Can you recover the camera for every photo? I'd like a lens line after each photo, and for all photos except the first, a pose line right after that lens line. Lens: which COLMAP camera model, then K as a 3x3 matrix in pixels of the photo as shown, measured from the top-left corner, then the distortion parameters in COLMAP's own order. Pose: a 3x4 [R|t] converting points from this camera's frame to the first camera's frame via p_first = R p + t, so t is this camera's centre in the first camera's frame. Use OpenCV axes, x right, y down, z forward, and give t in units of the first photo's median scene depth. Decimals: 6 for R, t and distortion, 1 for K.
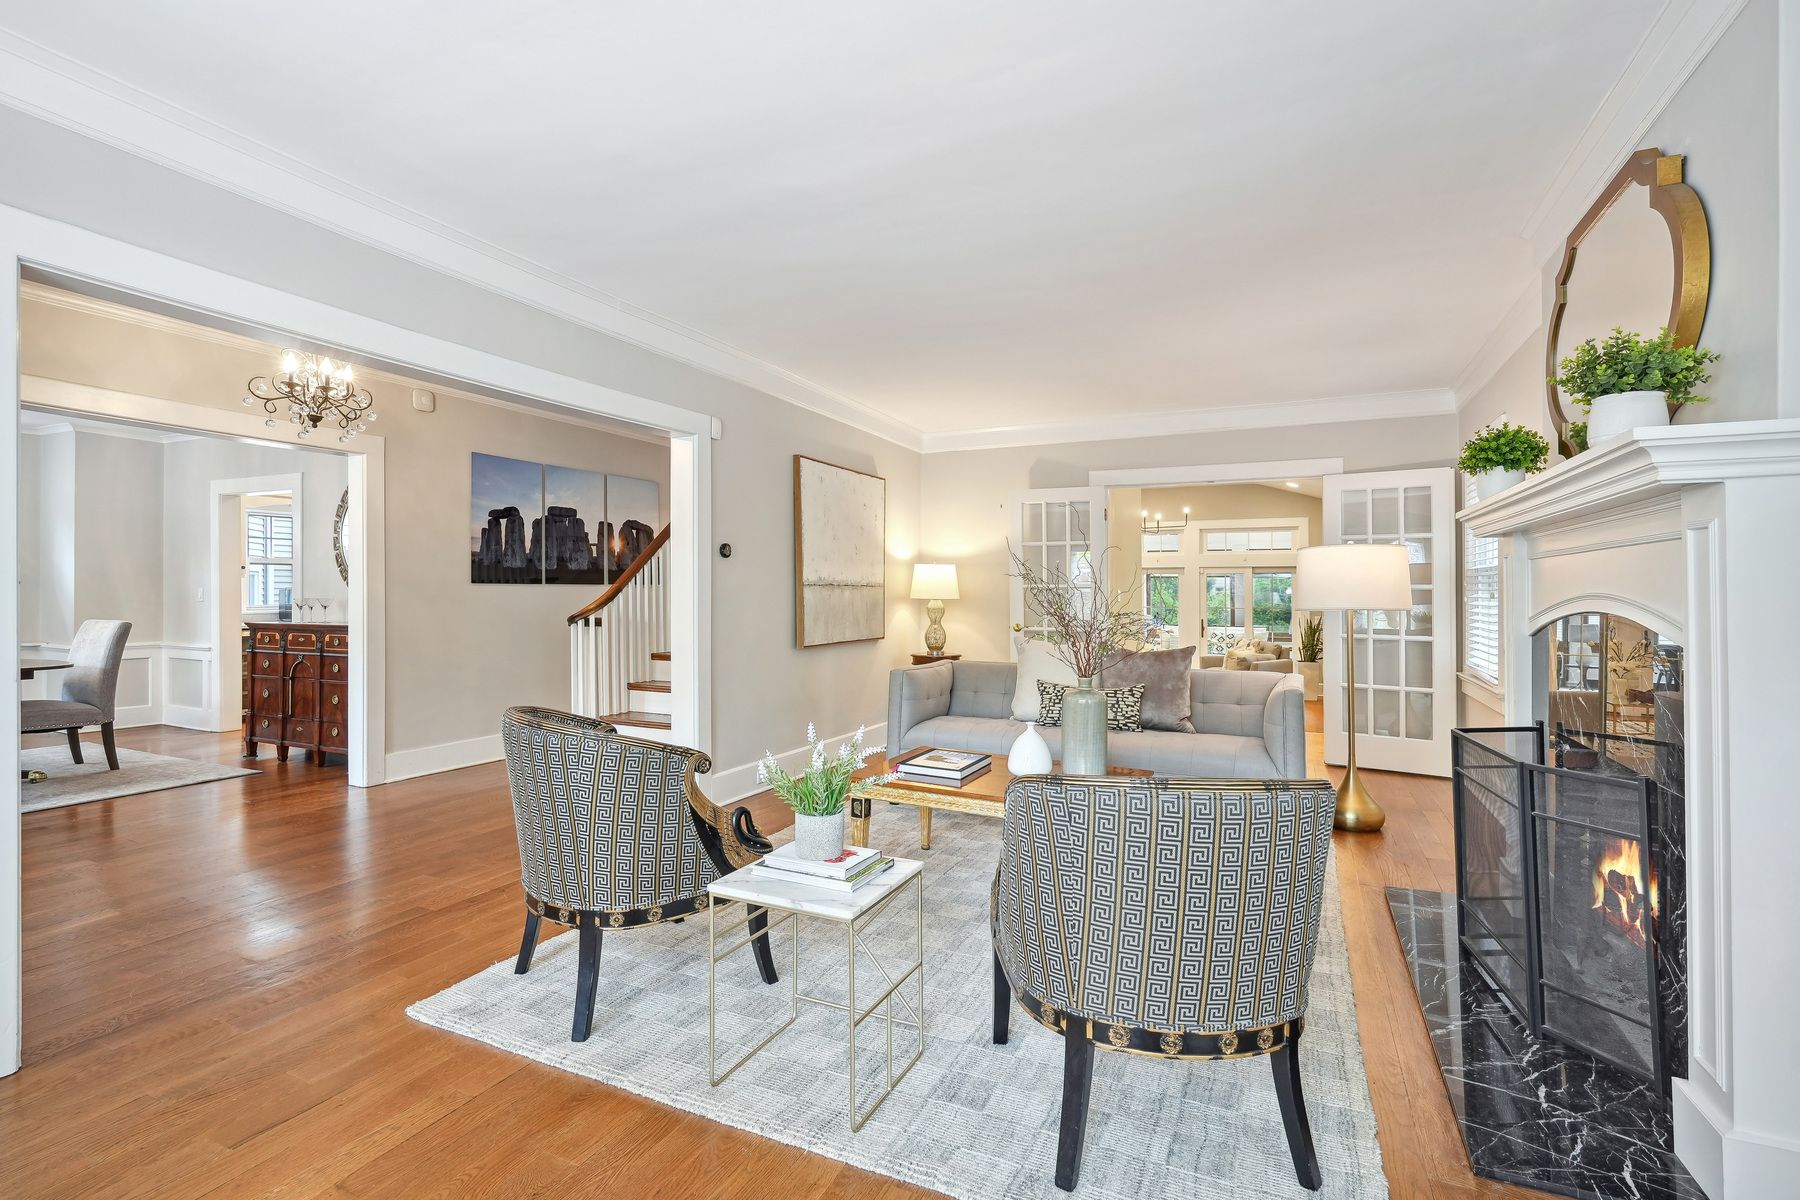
lens RADIAL K [[871.3, 0, 918.6], [0, 871.3, 583.2], [0, 0, 1]] dist [-0.004647, 0.001025]
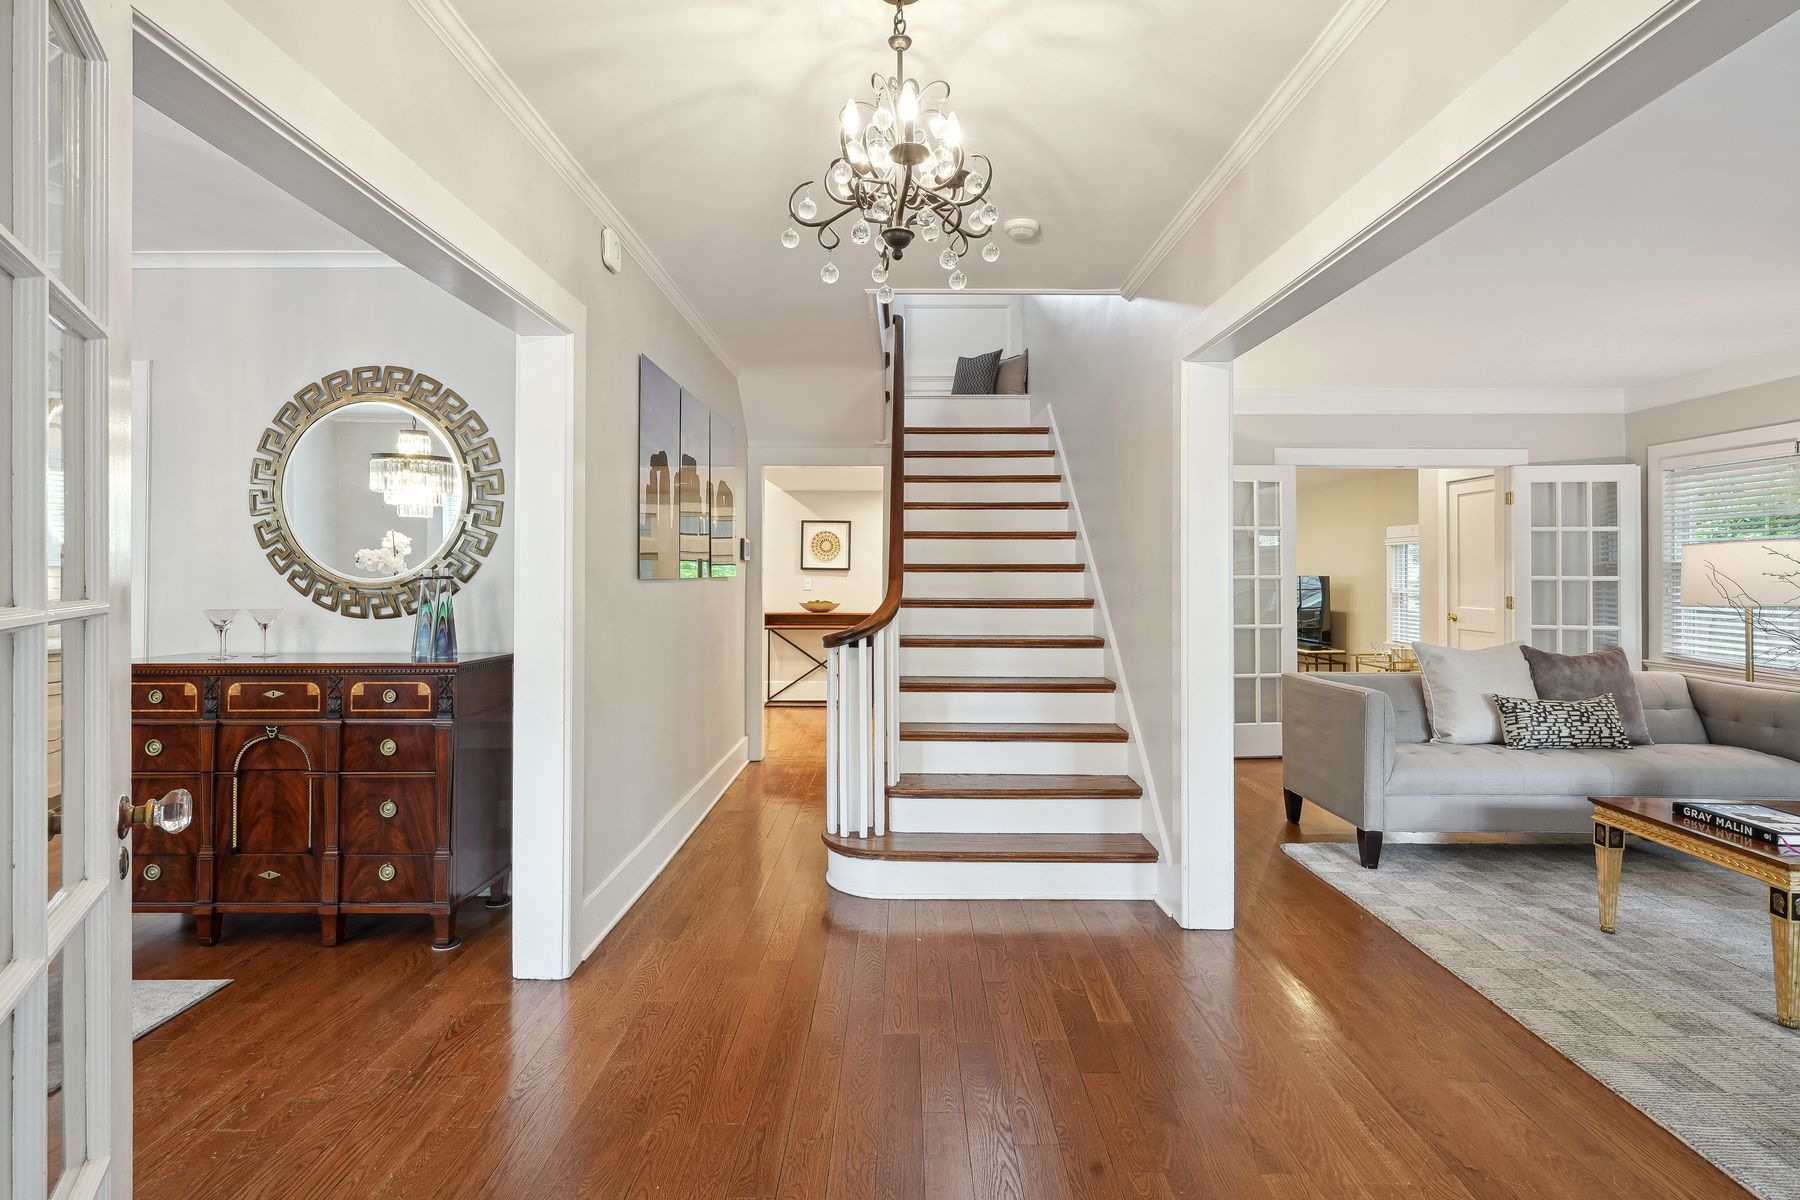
lens RADIAL K [[871.3, 0, 898.0], [0, 871.3, 558.1], [0, 0, 1]] dist [-0.004647, 0.001025]
pose [[0.904639, 0.004529, 0.426155, -0.614890], [-0.000792, 0.999960, -0.008947, -0.009320], [-0.426178, 0.007757, 0.904606, 0.406693]]
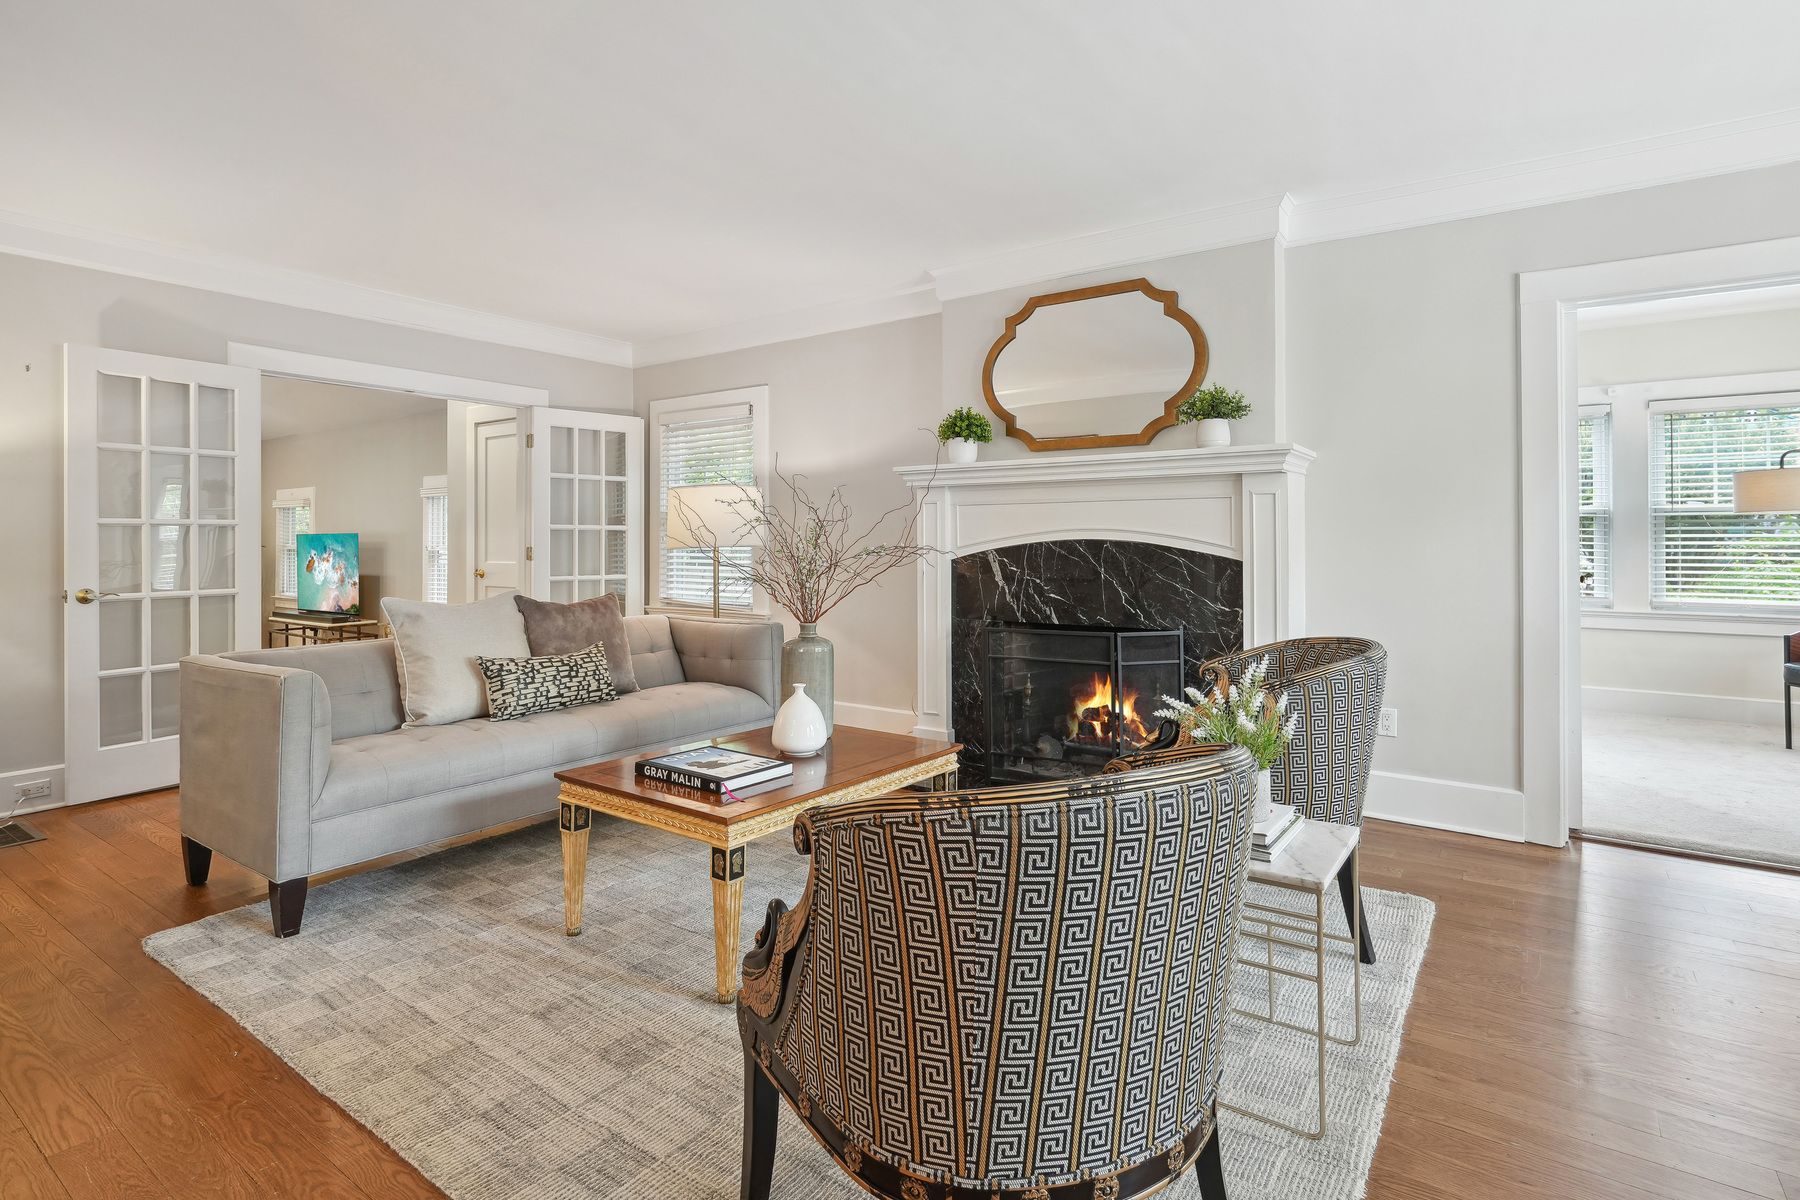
lens RADIAL K [[871.3, 0, 897.5], [0, 871.3, 548.3], [0, 0, 1]] dist [-0.004647, 0.001025]
pose [[0.167123, -0.010593, 0.985879, -0.394662], [-0.003599, 0.999929, 0.011354, 0.015634], [-0.985929, -0.005446, 0.167073, 0.472455]]
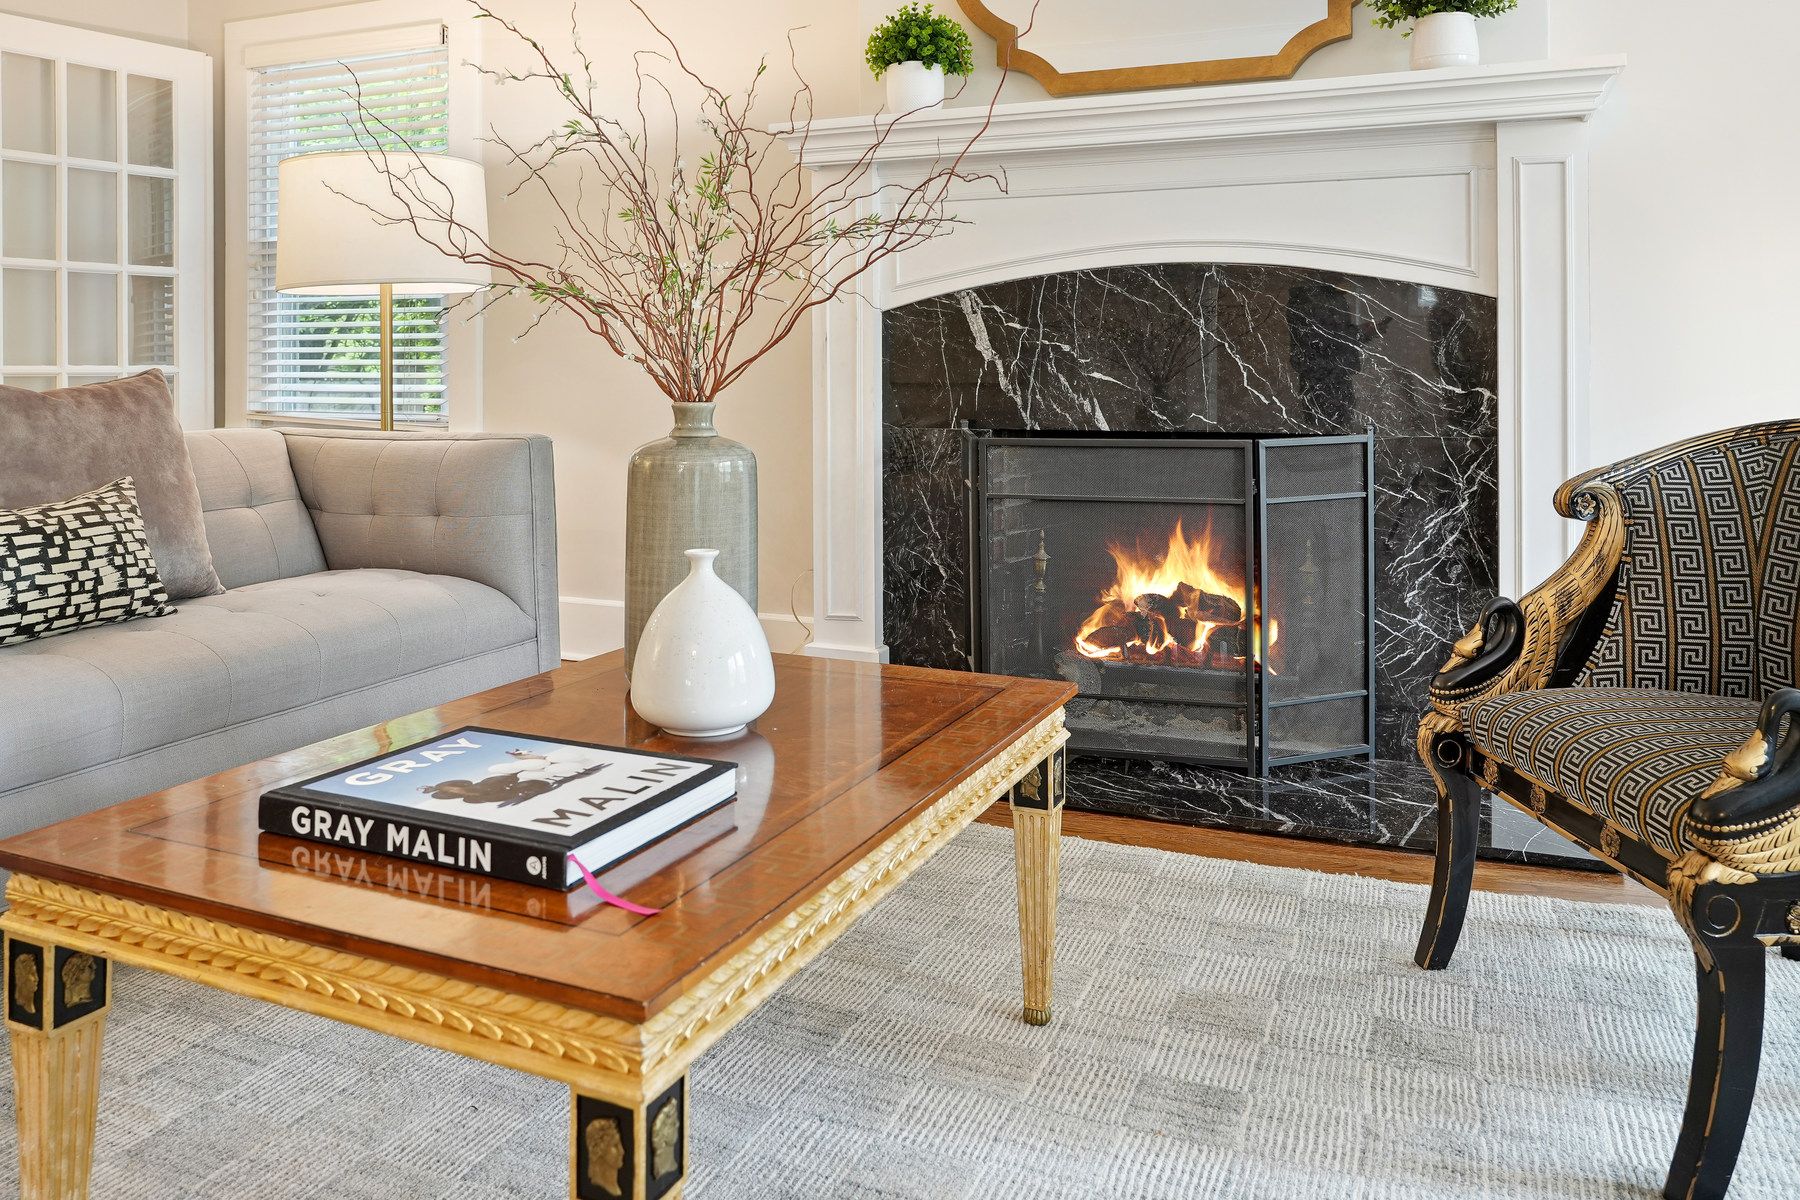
lens RADIAL K [[1278.7, 0, 867.5], [0, 1278.7, 374.5], [0, 0, 1]] dist [0.004084, 0.002311]
pose [[-0.038381, -0.011219, 0.999200, -0.205994], [-0.003885, 0.999931, 0.011078, 0.055083], [-0.999256, -0.003457, -0.038422, 0.580176]]
